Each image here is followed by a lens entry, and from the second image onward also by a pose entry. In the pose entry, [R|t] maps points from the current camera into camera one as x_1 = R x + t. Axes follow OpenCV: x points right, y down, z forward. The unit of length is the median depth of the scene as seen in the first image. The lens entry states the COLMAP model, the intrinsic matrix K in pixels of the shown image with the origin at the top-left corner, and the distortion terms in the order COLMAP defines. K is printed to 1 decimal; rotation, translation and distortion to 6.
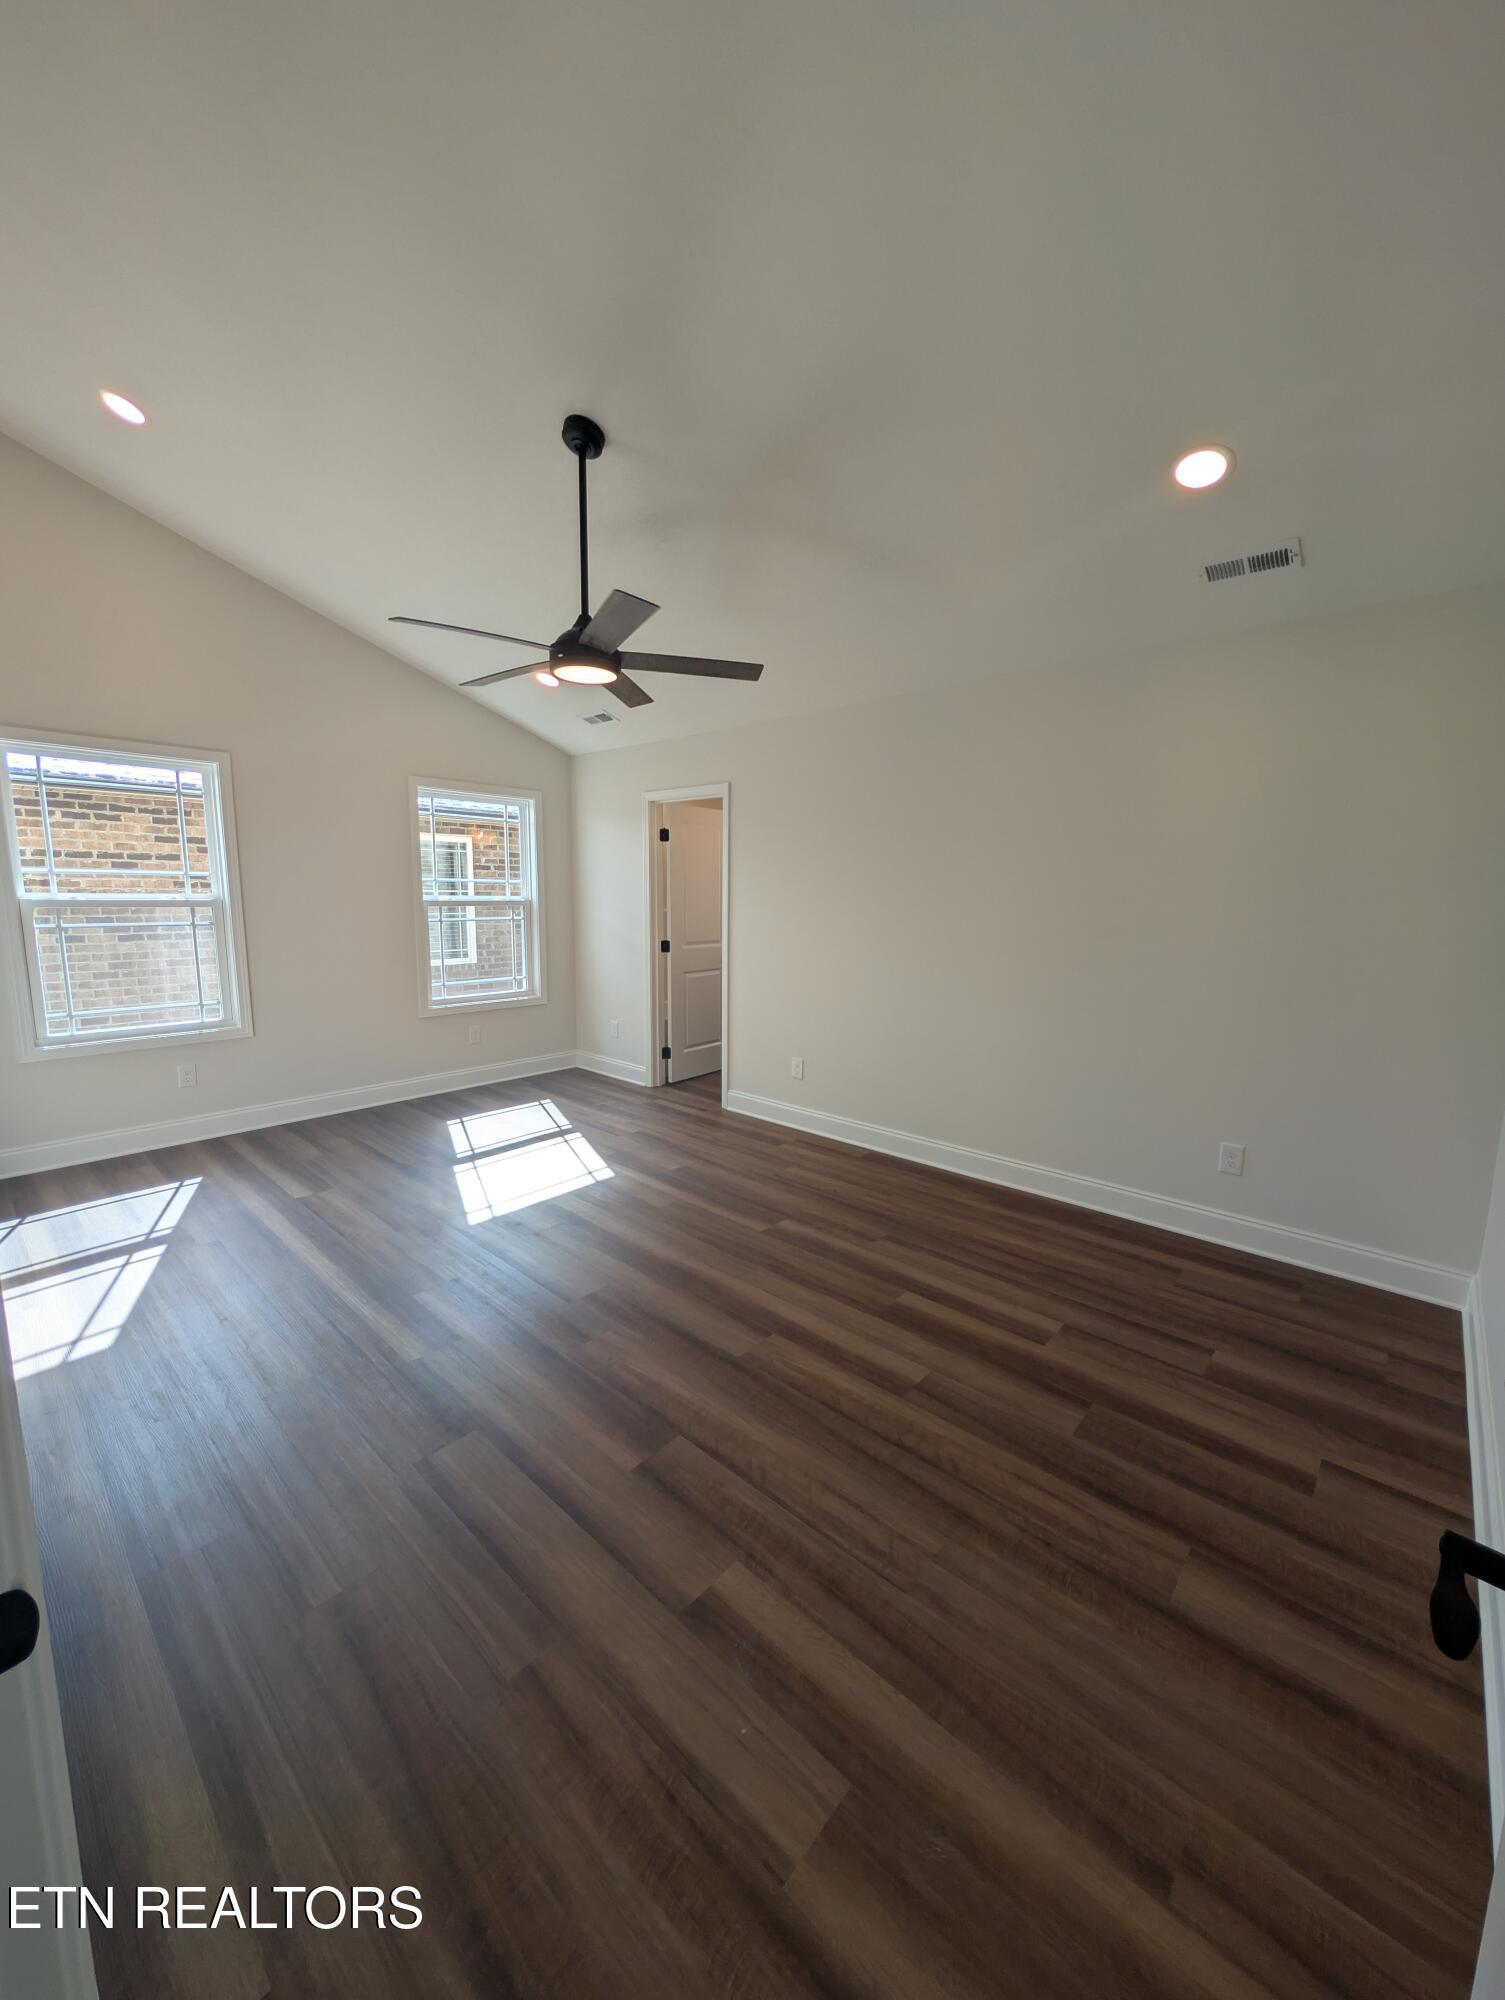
lens RADIAL K [[752.1, 0, 748.8], [0, 752.1, 1002.7], [0, 0, 1]] dist [-0.000878, 0.000716]
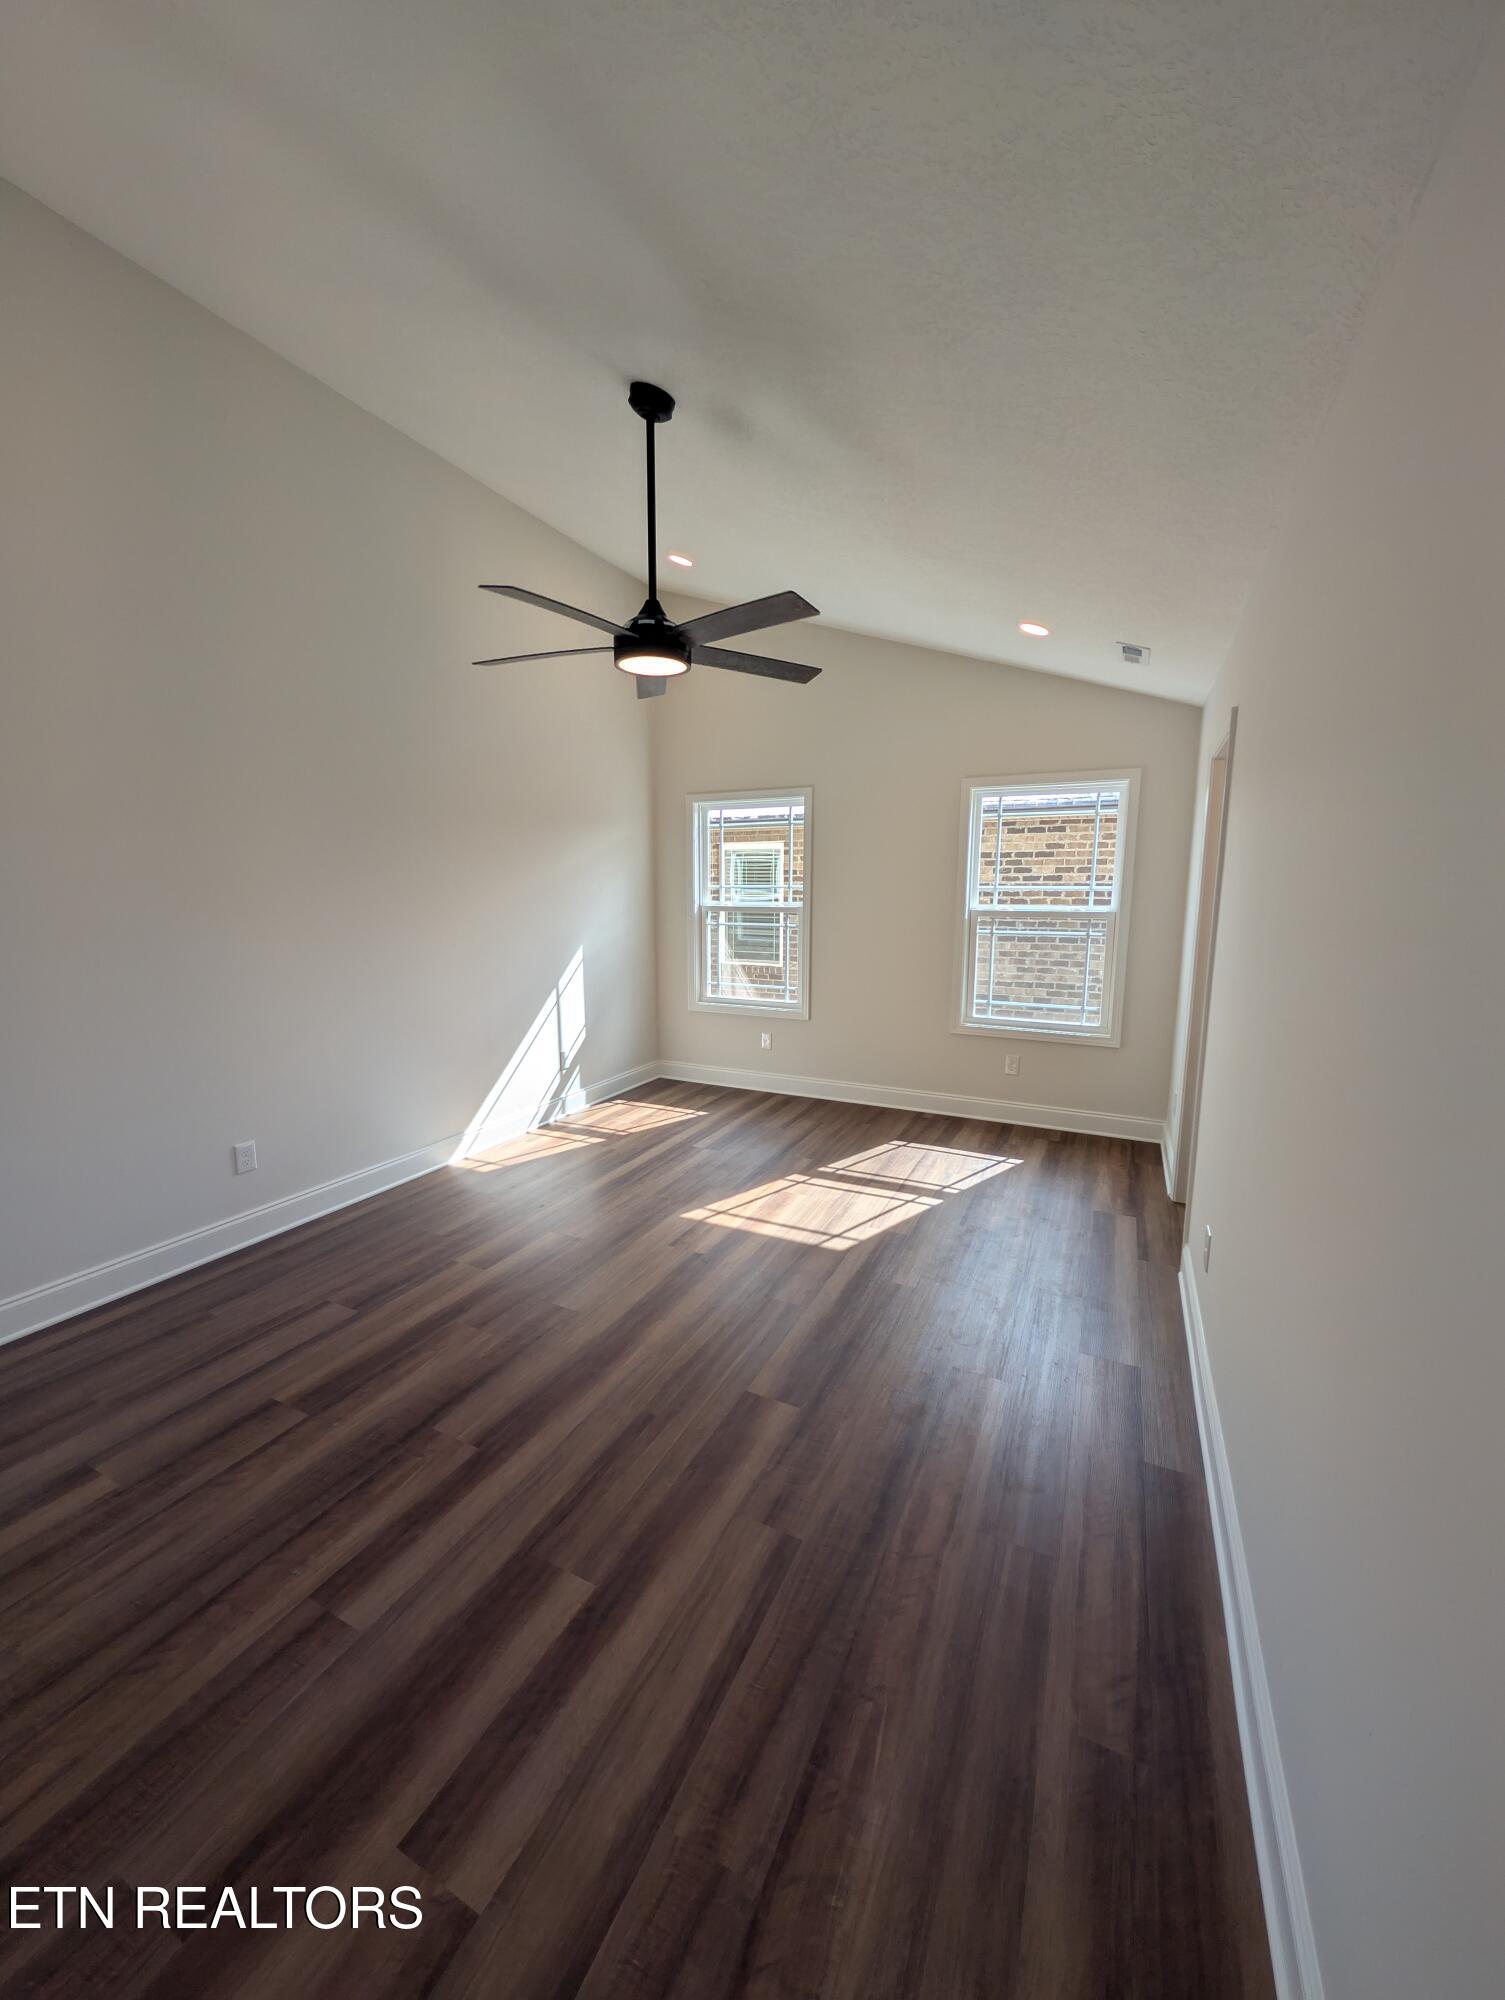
lens RADIAL K [[761.6, 0, 749.9], [0, 761.6, 986.2], [0, 0, 1]] dist [-0.001894, -0.002882]
pose [[0.273271, 0.106193, -0.956058, 0.585078], [-0.143943, 0.987212, 0.068510, -0.096825], [0.951106, 0.118896, 0.285062, 0.697916]]
